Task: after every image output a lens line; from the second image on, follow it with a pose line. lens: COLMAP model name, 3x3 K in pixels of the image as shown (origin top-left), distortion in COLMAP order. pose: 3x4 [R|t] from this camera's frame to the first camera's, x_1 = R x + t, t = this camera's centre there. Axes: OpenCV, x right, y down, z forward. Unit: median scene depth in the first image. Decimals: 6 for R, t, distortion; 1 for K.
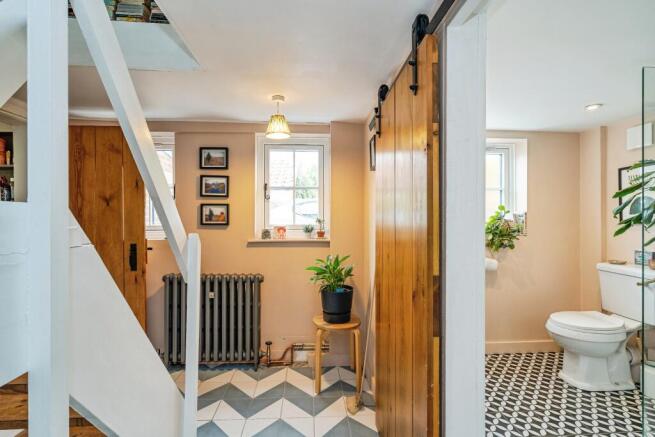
lens RADIAL K [[294.1, 0, 322.9], [0, 294.1, 217.1], [0, 0, 1]] dist [-0.004544, -0.000767]
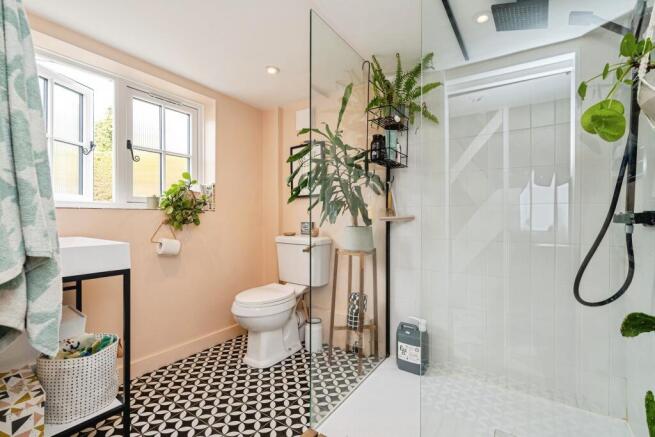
lens RADIAL K [[294.1, 0, 322.9], [0, 294.1, 217.1], [0, 0, 1]] dist [-0.004544, -0.000767]
pose [[0.620899, -0.000438, 0.783891, 0.248960], [-0.000604, 0.999999, 0.001037, 0.095563], [-0.783890, -0.001118, 0.620898, 0.246614]]
